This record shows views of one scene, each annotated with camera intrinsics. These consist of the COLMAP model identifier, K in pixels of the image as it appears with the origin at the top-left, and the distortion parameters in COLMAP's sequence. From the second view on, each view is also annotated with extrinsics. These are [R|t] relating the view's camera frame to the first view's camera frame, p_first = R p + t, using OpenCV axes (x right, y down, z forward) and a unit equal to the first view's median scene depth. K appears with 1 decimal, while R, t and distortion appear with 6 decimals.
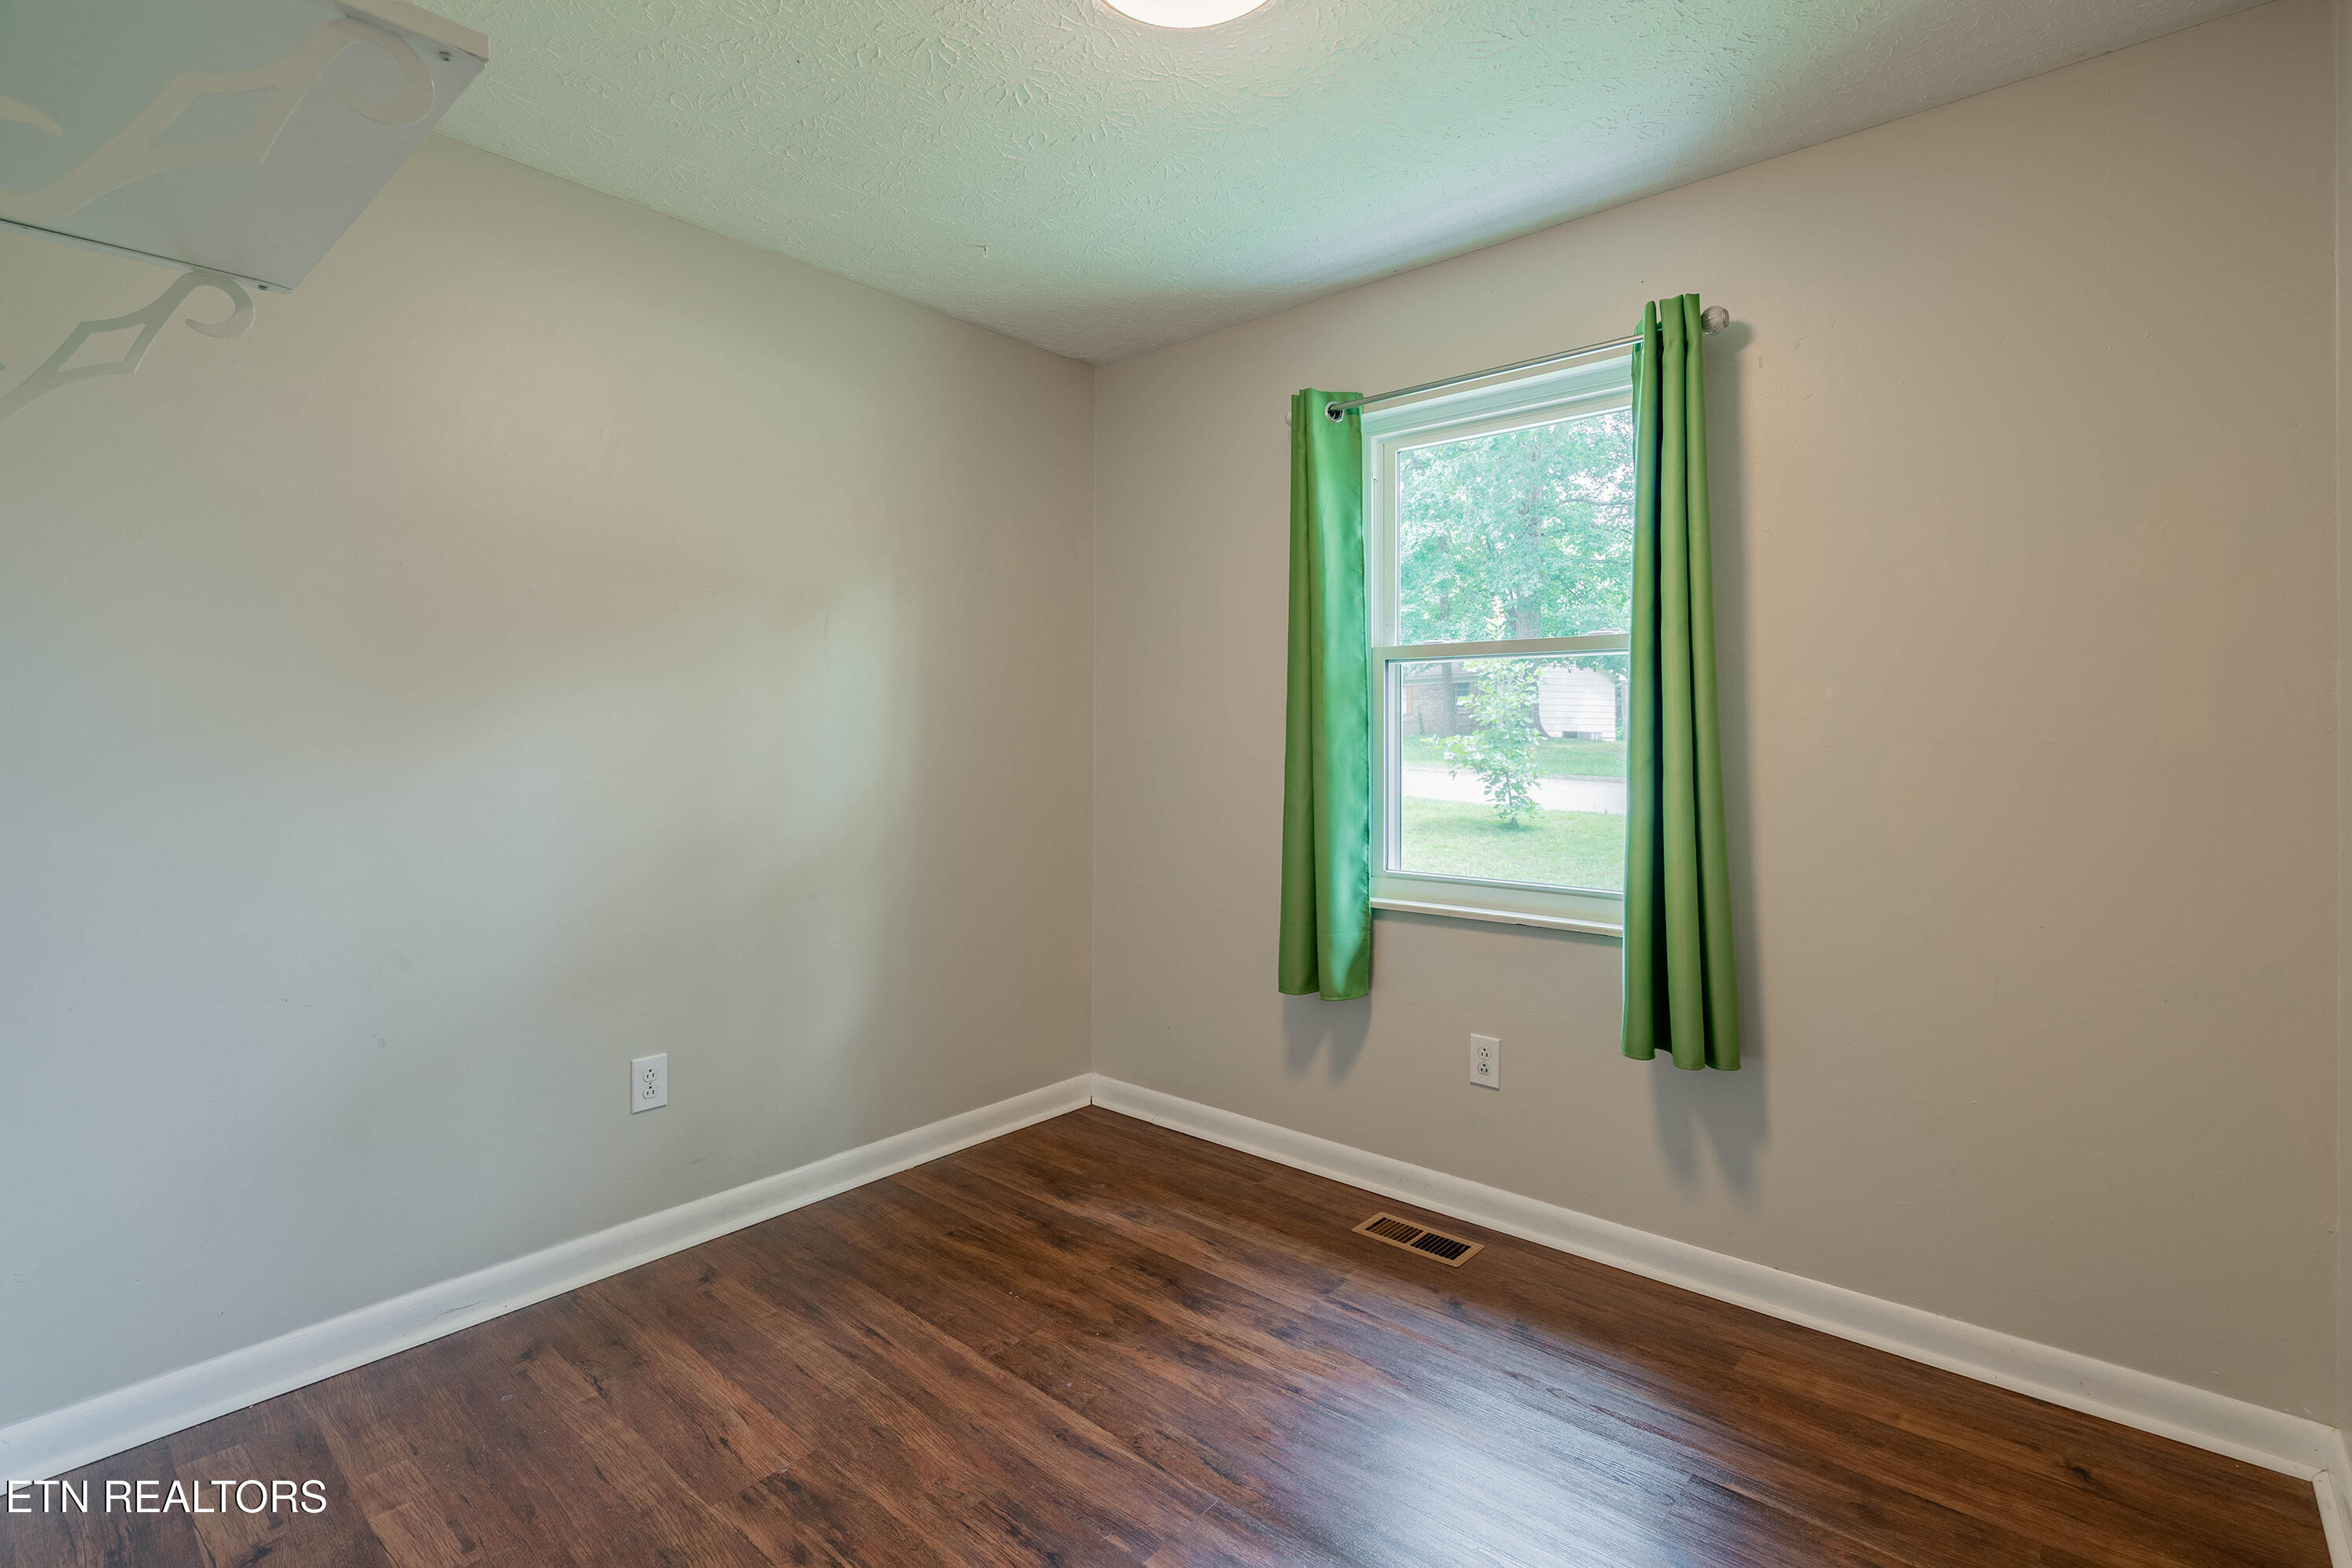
lens RADIAL K [[1090.8, 0, 1194.6], [0, 1090.8, 769.9], [0, 0, 1]] dist [-0.000860, -0.000076]
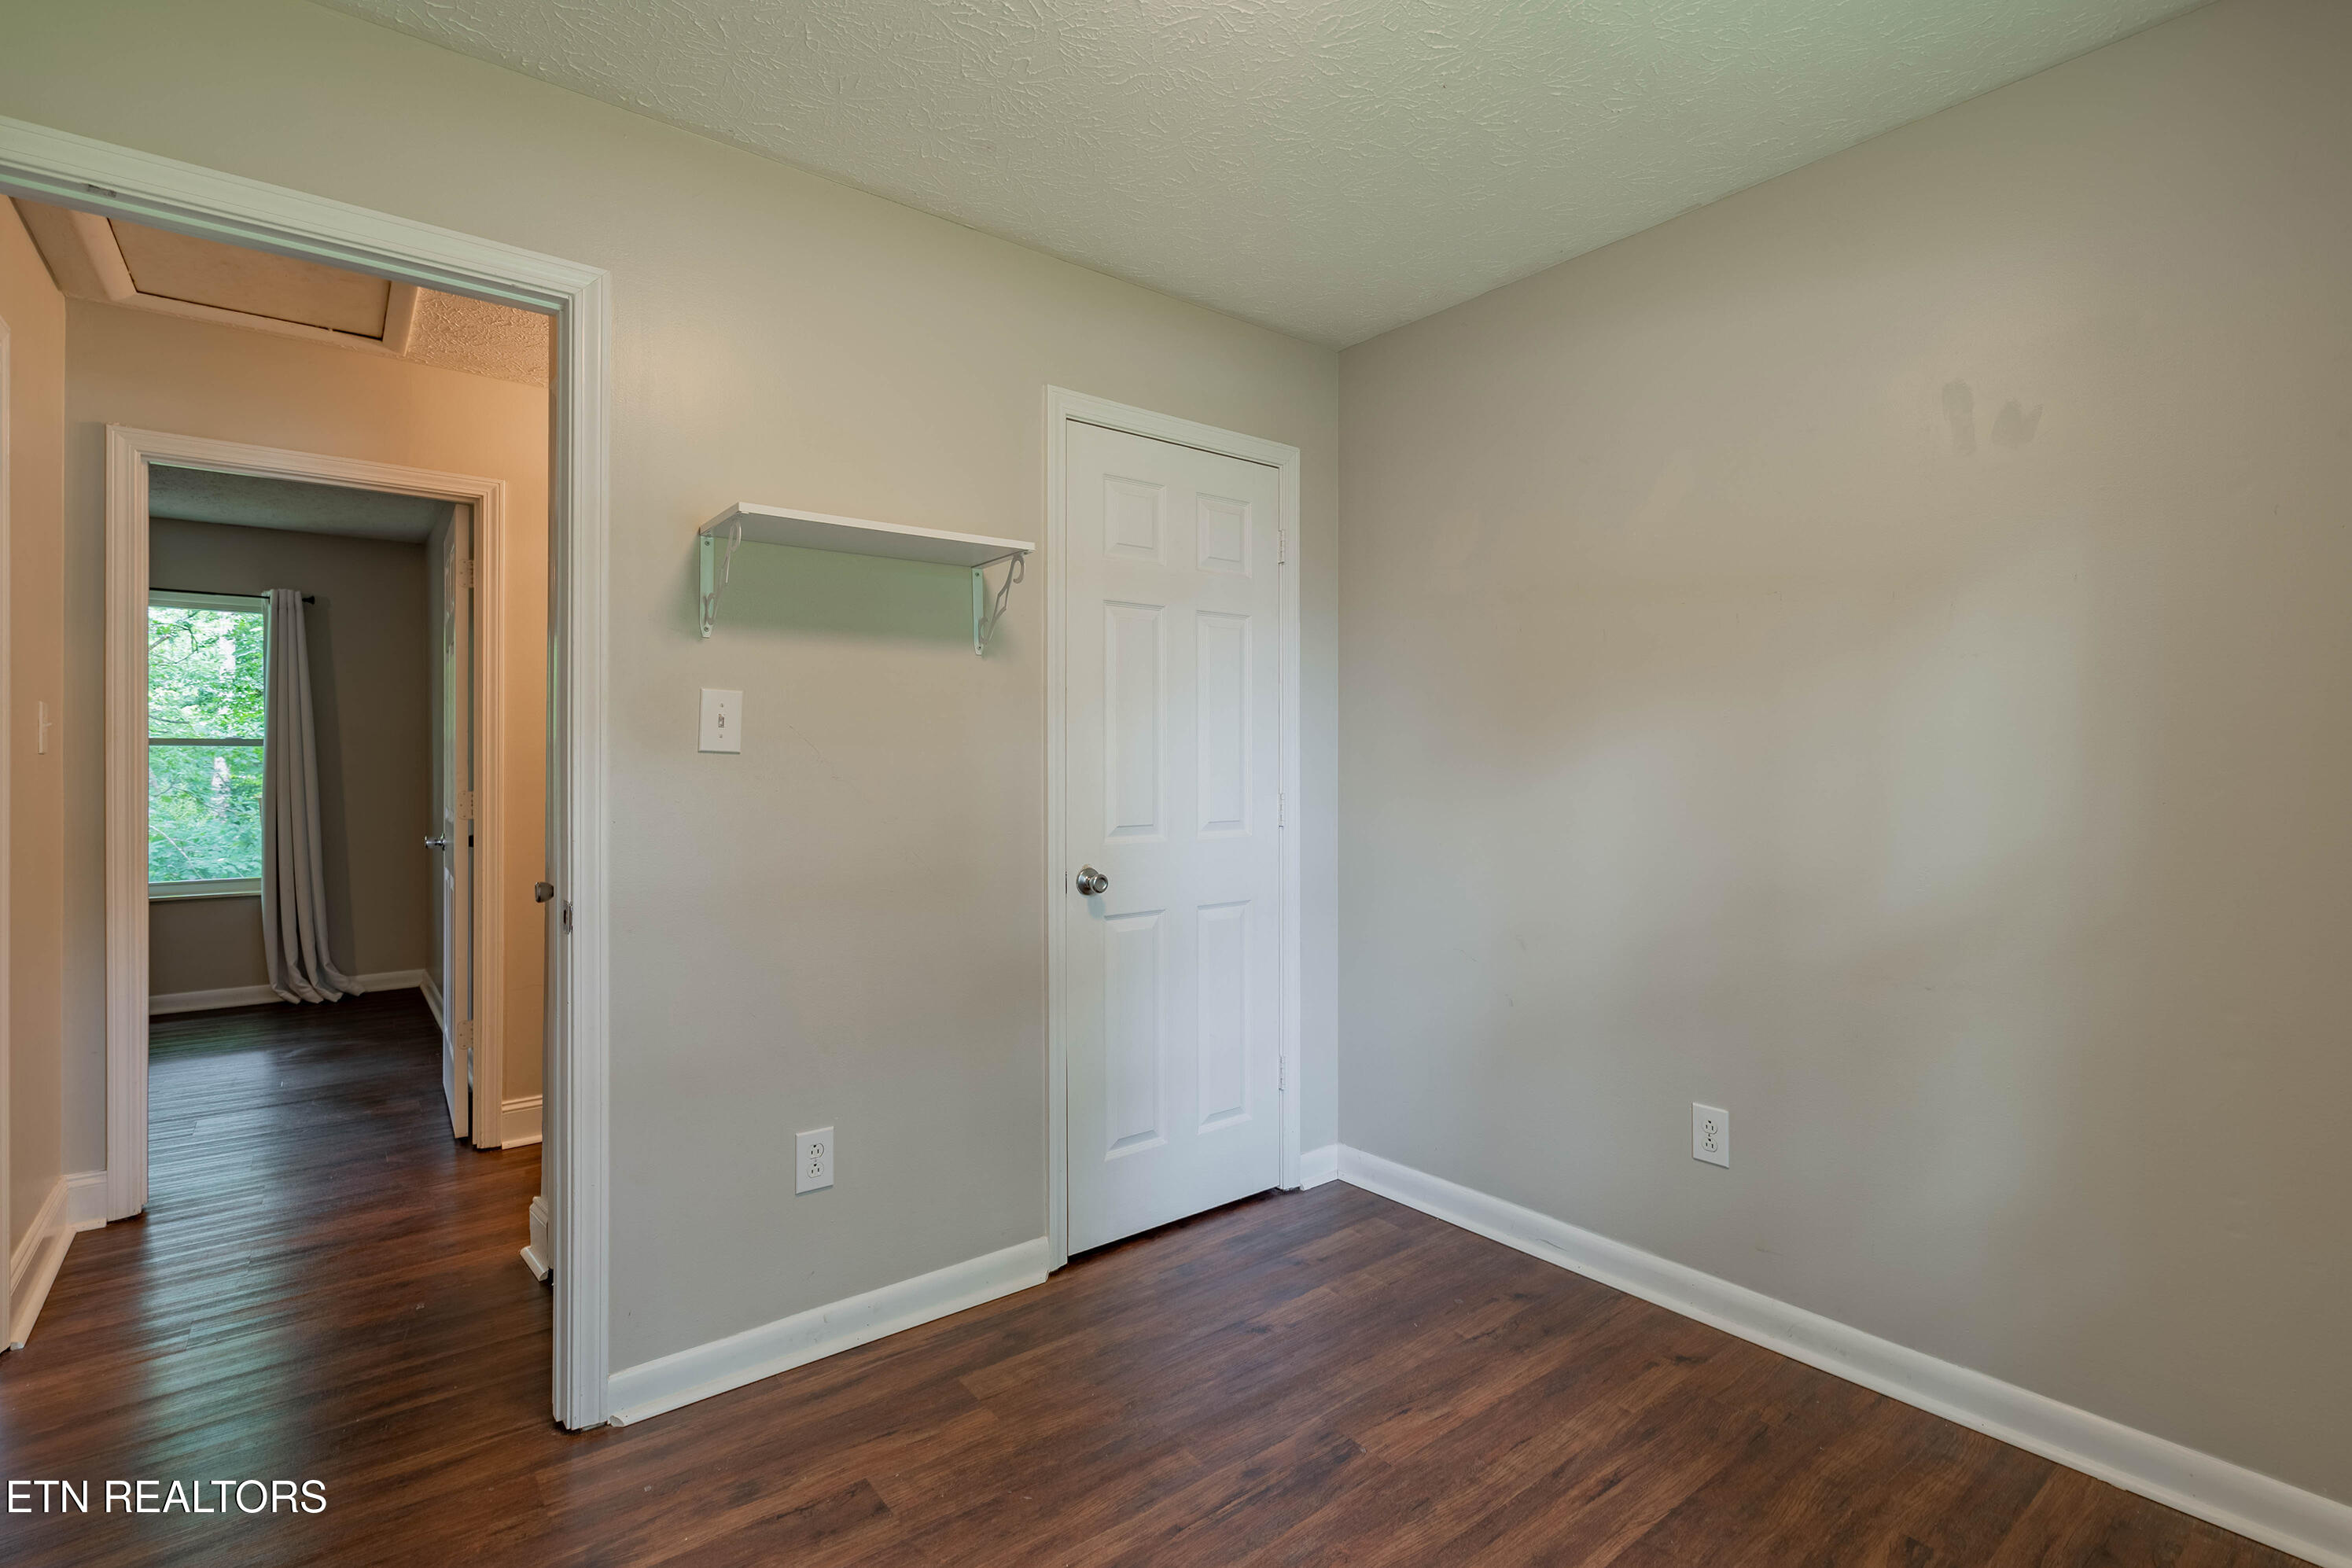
lens RADIAL K [[1090.8, 0, 1194.6], [0, 1090.8, 769.9], [0, 0, 1]] dist [-0.000860, -0.000076]
pose [[-0.176765, 0.006035, -0.984235, 0.584728], [-0.031288, 0.999441, 0.011748, -0.027868], [0.983756, 0.032872, -0.176477, 0.834616]]
